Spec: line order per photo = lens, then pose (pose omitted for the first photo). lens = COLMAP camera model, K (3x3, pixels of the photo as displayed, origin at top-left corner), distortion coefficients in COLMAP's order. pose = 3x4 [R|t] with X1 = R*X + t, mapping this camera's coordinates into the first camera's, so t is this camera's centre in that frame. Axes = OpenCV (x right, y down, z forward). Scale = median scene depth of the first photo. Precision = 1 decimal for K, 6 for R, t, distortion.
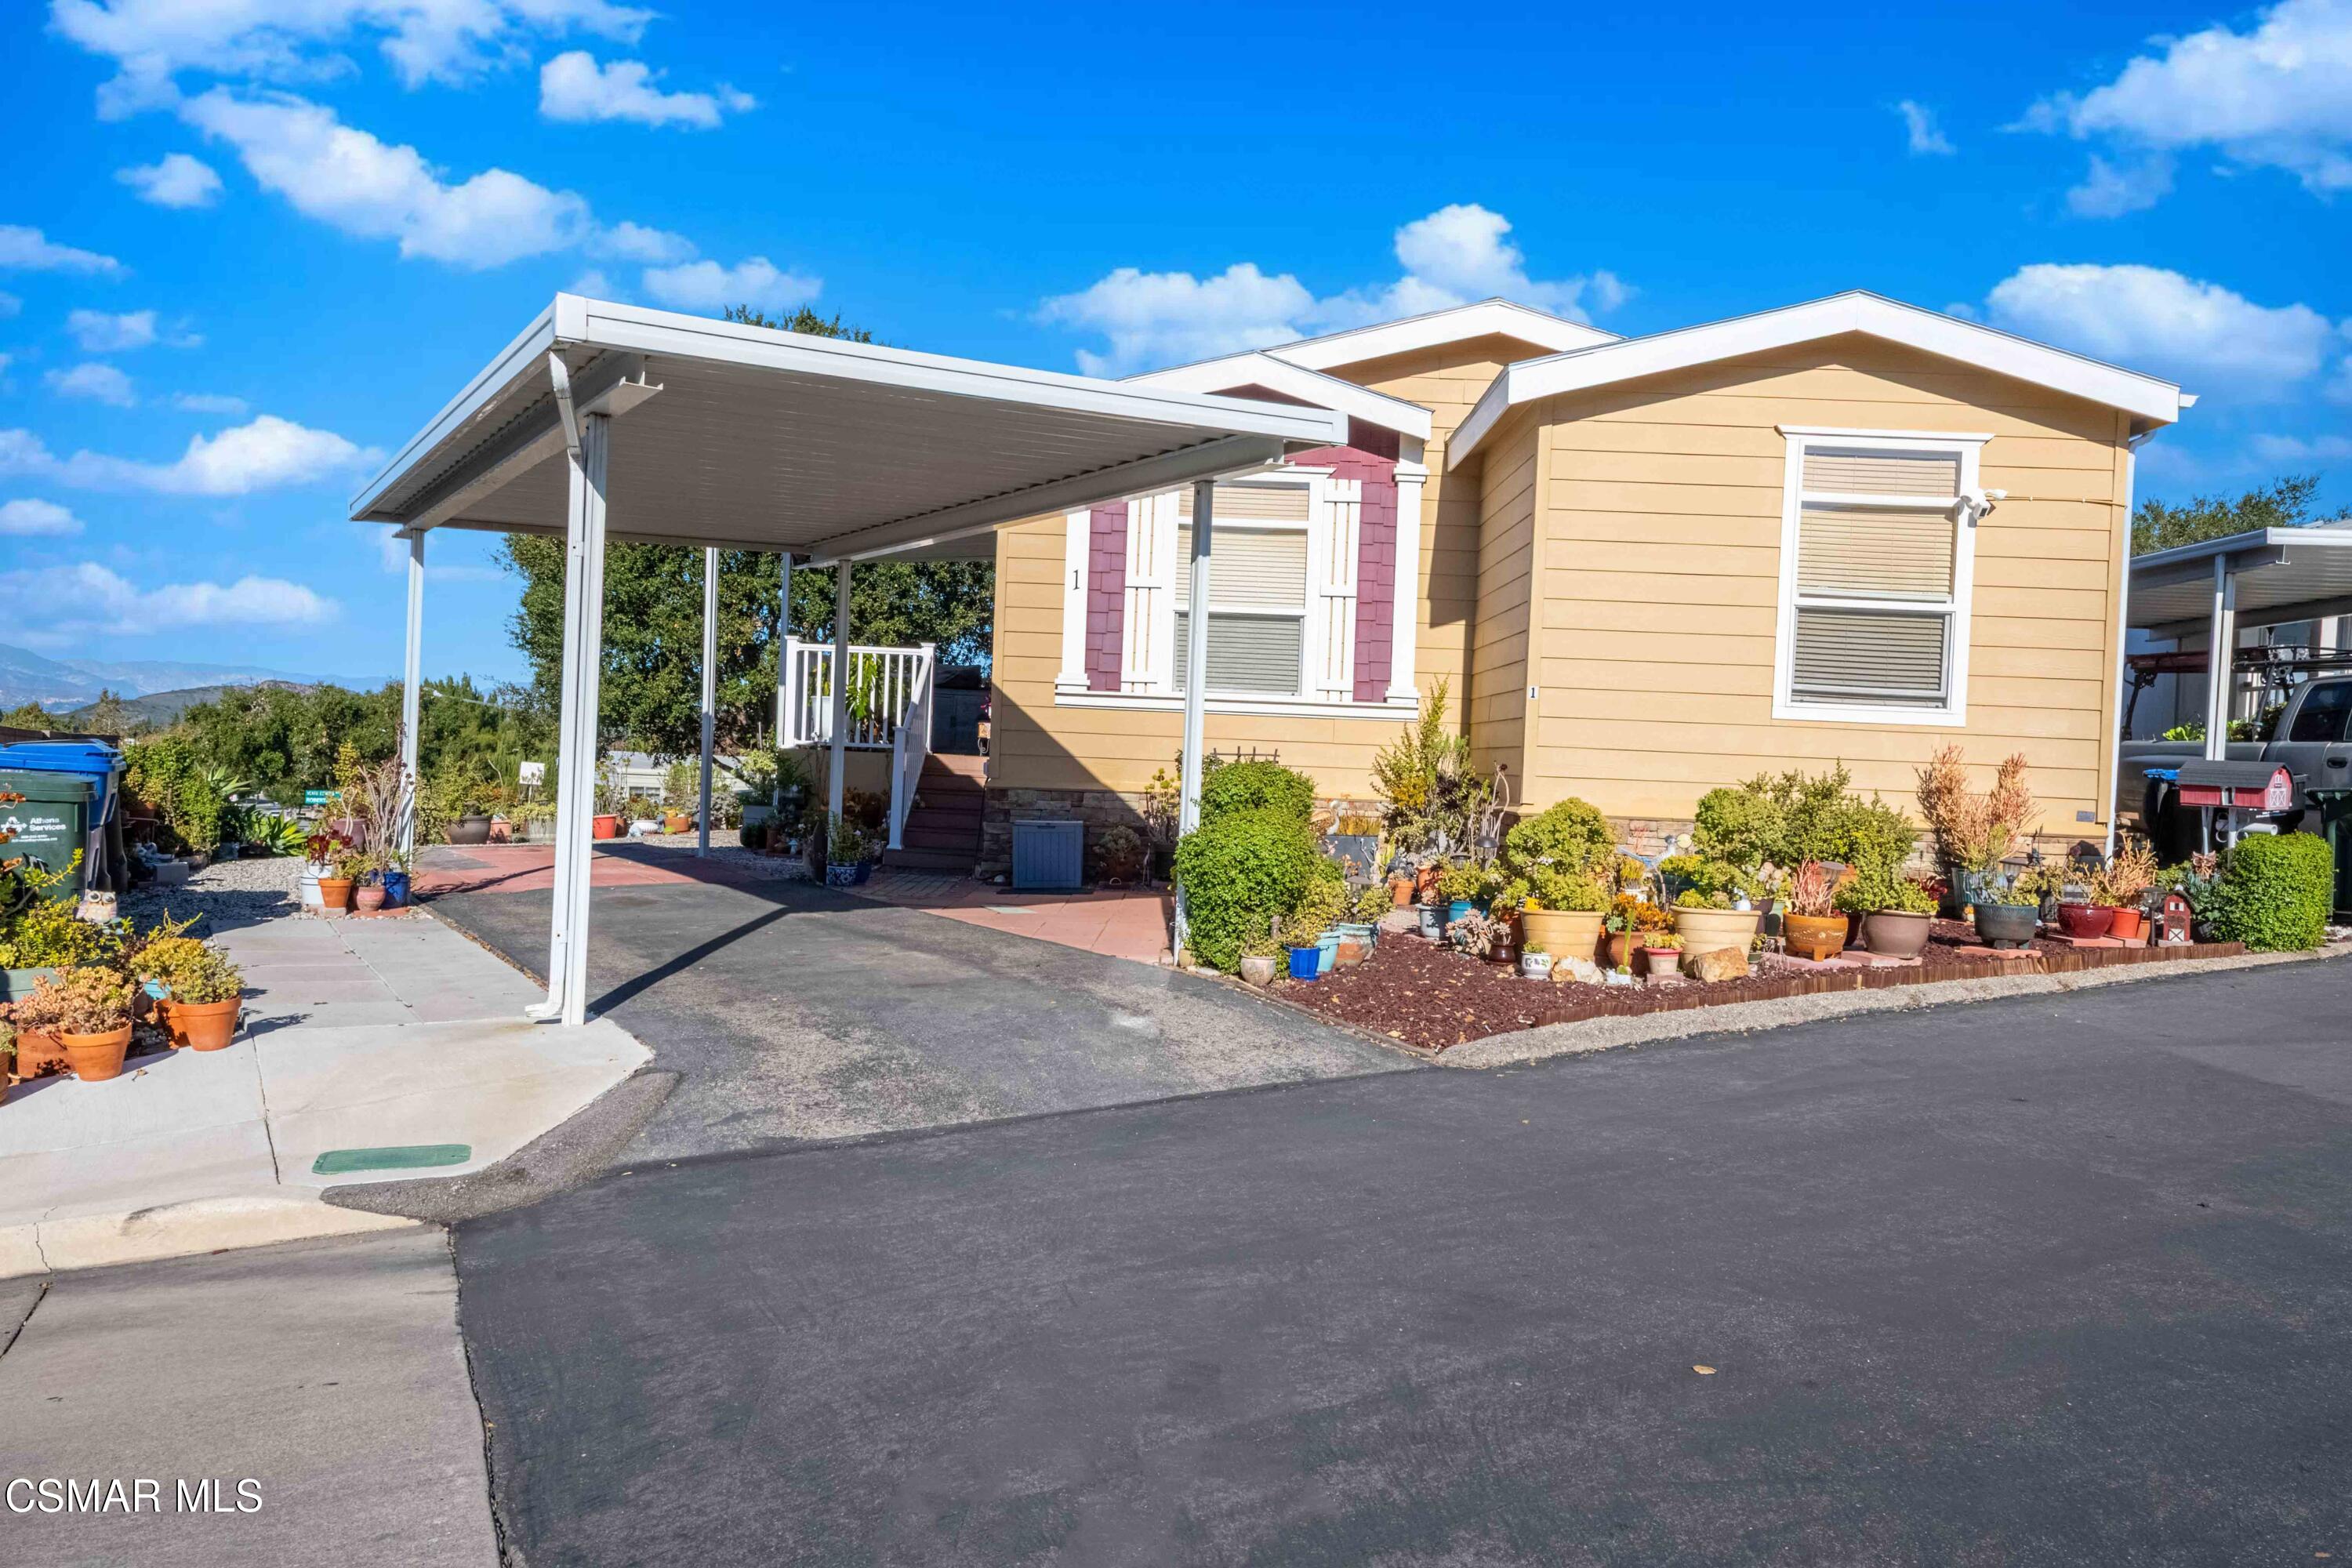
lens RADIAL K [[1539.9, 0, 1176.8], [0, 1539.9, 796.3], [0, 0, 1]] dist [0.004880, 0.000751]
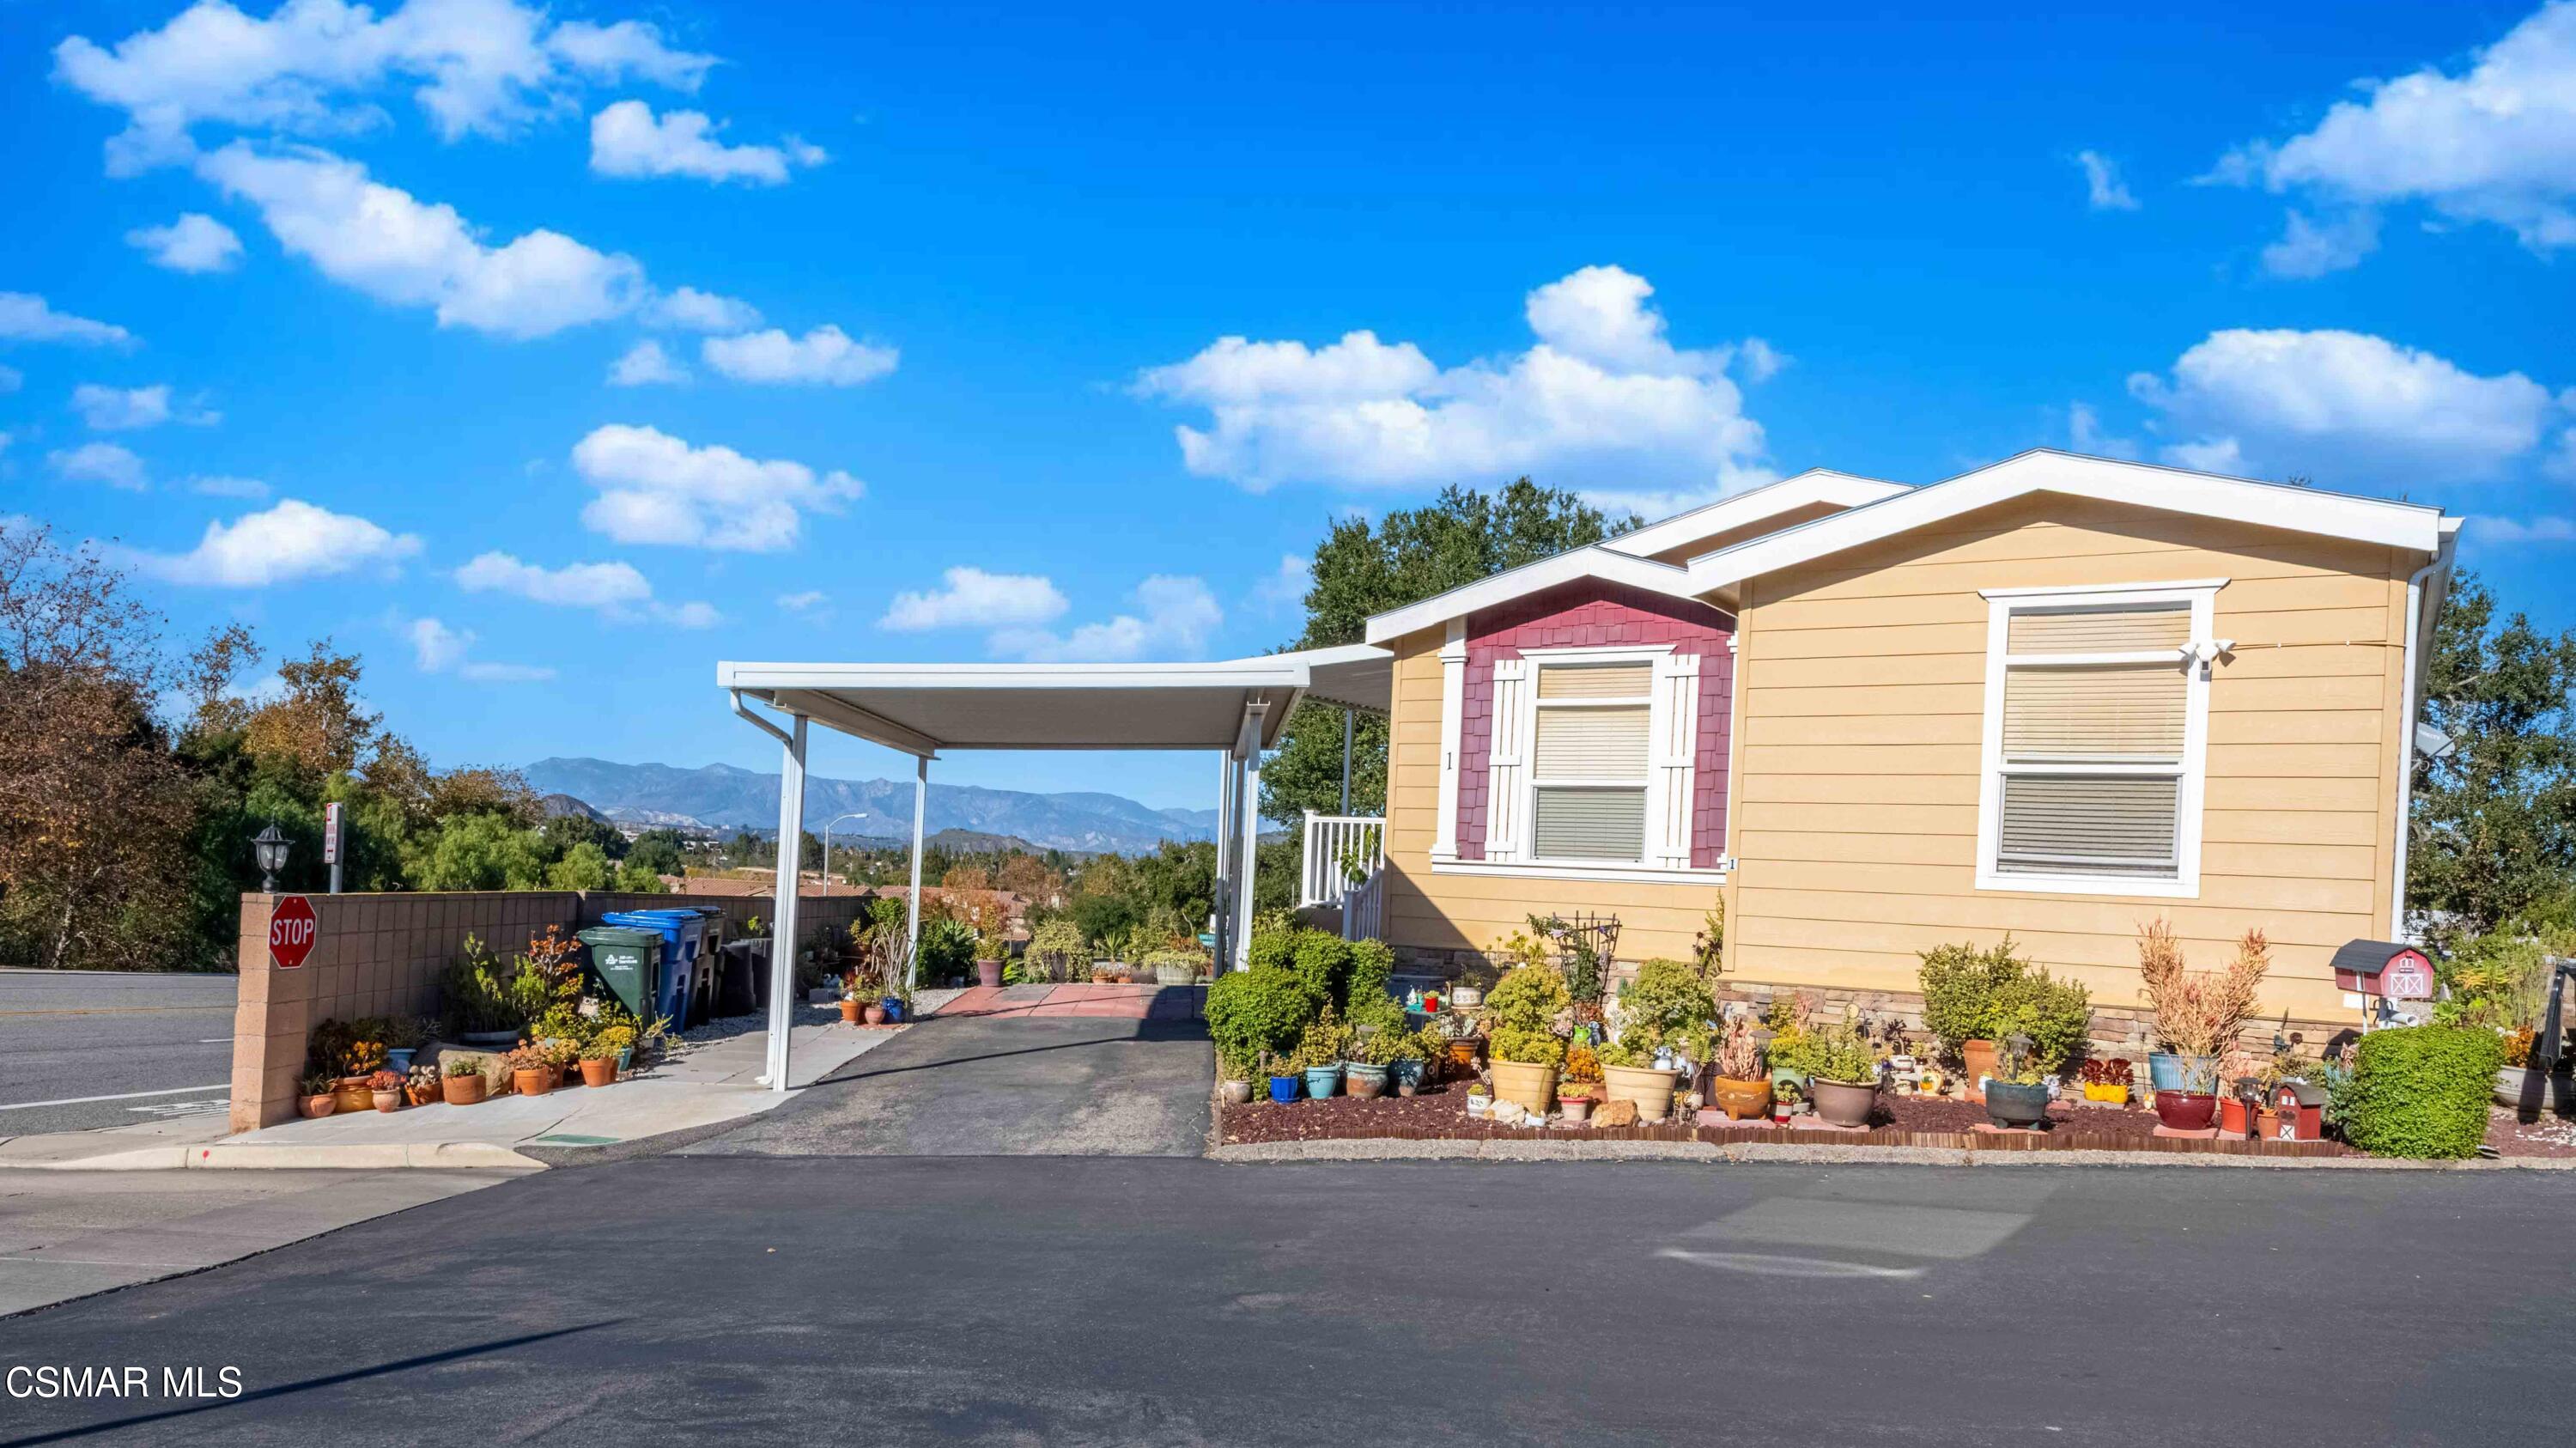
lens RADIAL K [[1743.6, 0, 1283.6], [0, 1743.6, 888.8], [0, 0, 1]] dist [0.003599, -0.000137]
pose [[0.851408, 0.000567, -0.524503, 0.496471], [-0.017745, 0.999458, -0.027723, -0.010305], [0.524203, 0.032911, 0.850957, -0.138594]]
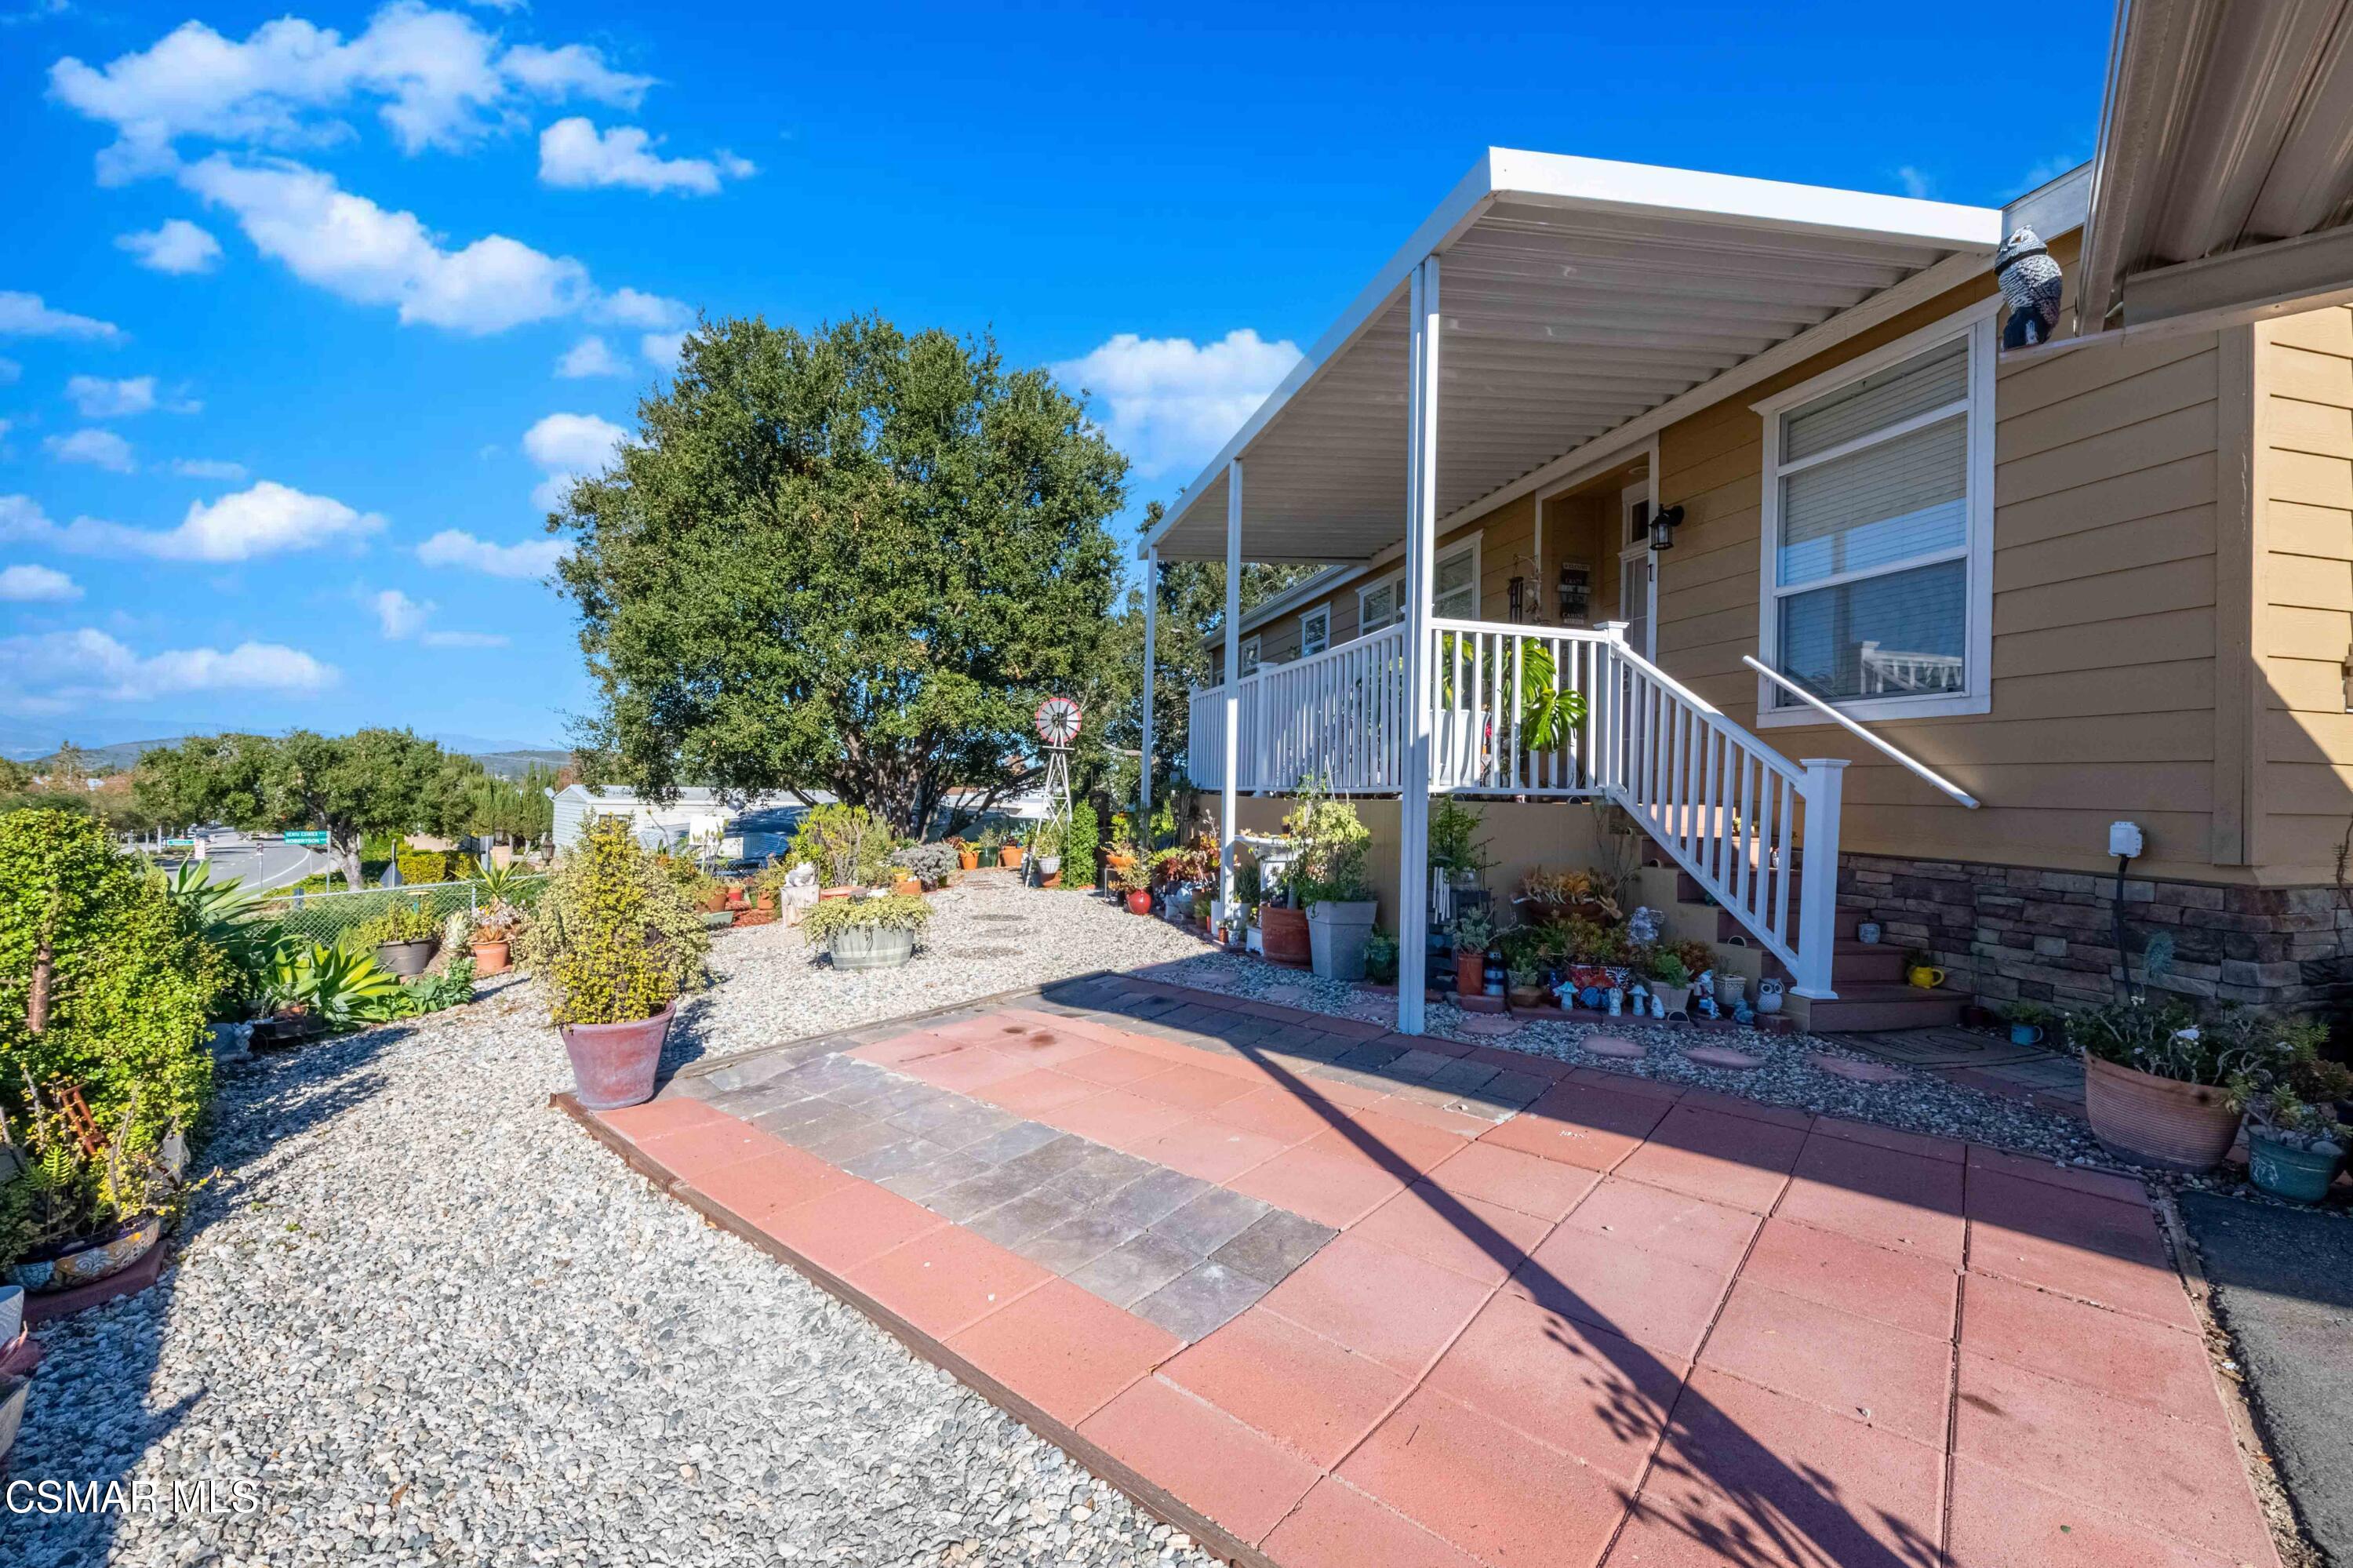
lens RADIAL K [[958.1, 0, 1176.5], [0, 958.1, 784.0], [0, 0, 1]] dist [0.000981, -0.003887]
pose [[0.968098, -0.019948, 0.249777, -0.508561], [0.024228, 0.999607, -0.014076, -0.040728], [-0.249398, 0.019678, 0.968201, 0.808684]]
